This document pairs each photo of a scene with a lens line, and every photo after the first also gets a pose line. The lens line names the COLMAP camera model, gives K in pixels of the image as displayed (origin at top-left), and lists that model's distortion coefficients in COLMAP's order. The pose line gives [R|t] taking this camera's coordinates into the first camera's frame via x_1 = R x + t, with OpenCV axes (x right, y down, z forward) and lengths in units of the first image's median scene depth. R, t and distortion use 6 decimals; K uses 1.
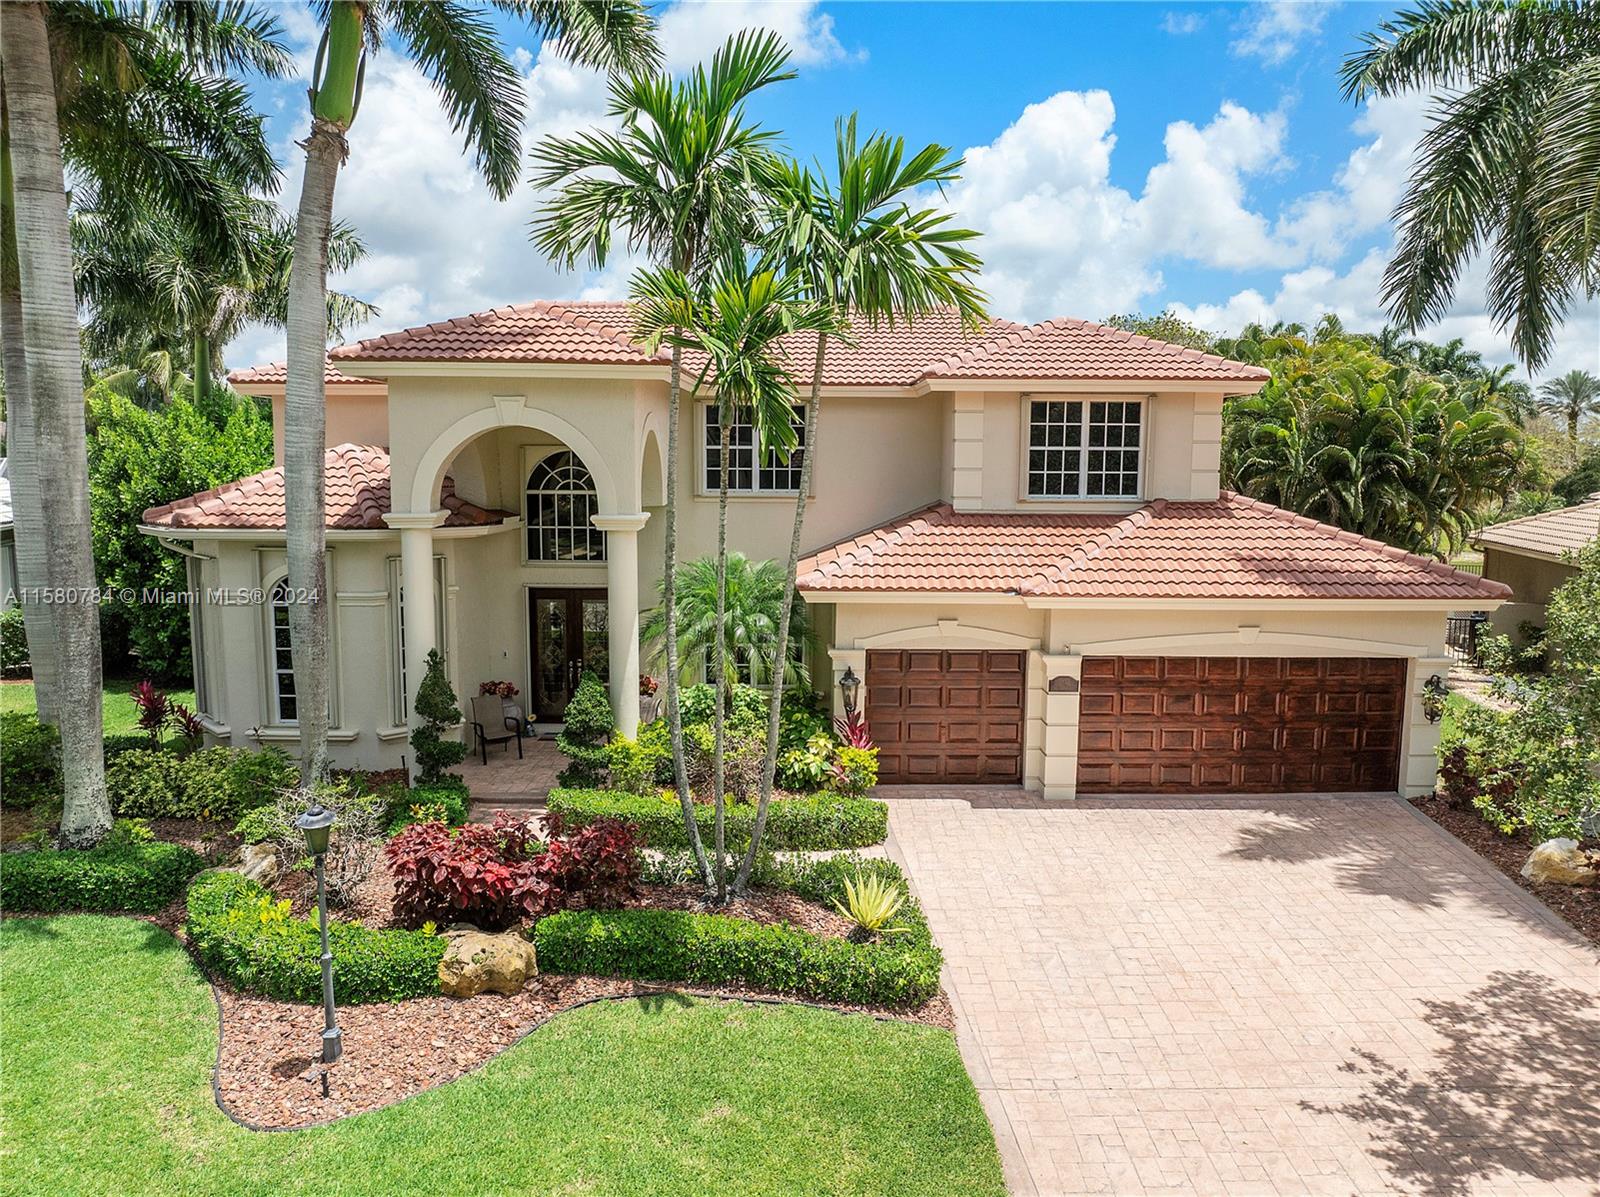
lens RADIAL K [[1163.0, 0, 789.9], [0, 1163.0, 589.1], [0, 0, 1]] dist [-0.051872, 0.029052]
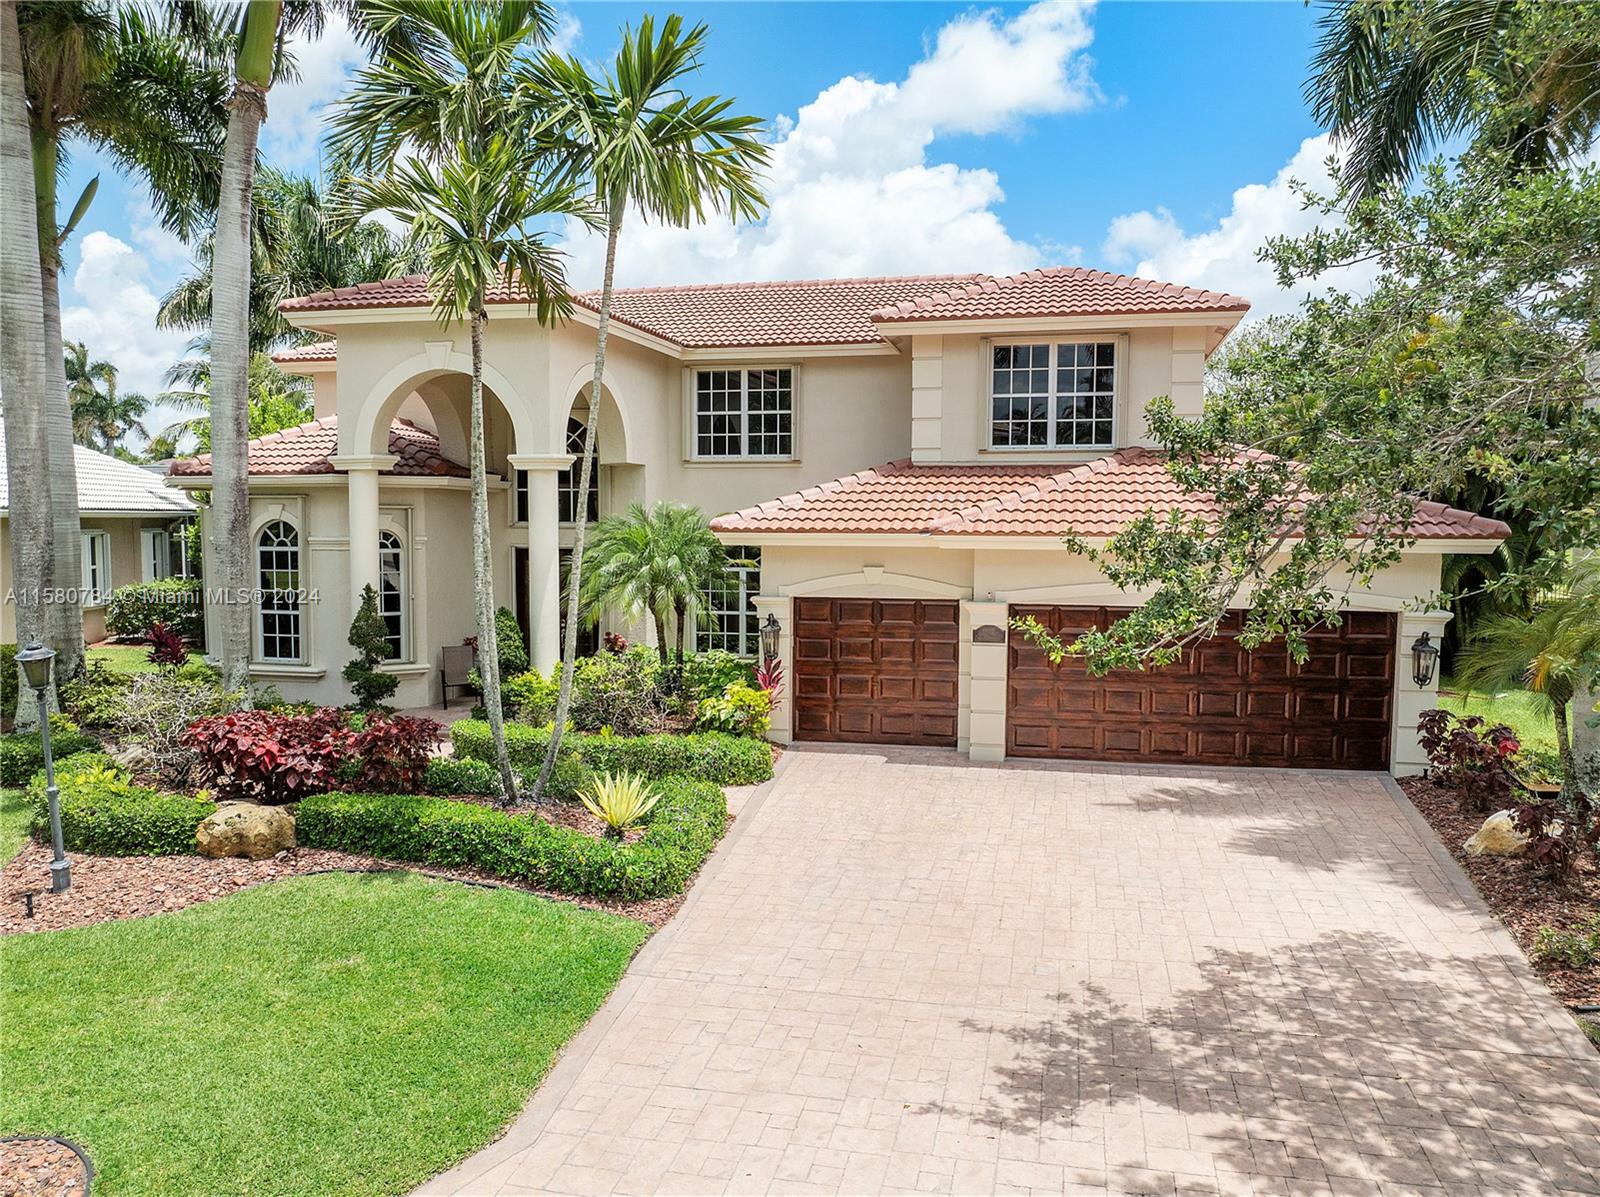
lens RADIAL K [[1163.0, 0, 785.8], [0, 1163.0, 596.7], [0, 0, 1]] dist [-0.051872, 0.029052]
pose [[0.975290, 0.013891, -0.220491, 0.318864], [-0.023337, 0.998915, -0.040292, 0.105352], [0.219692, 0.044442, 0.974557, 0.063865]]
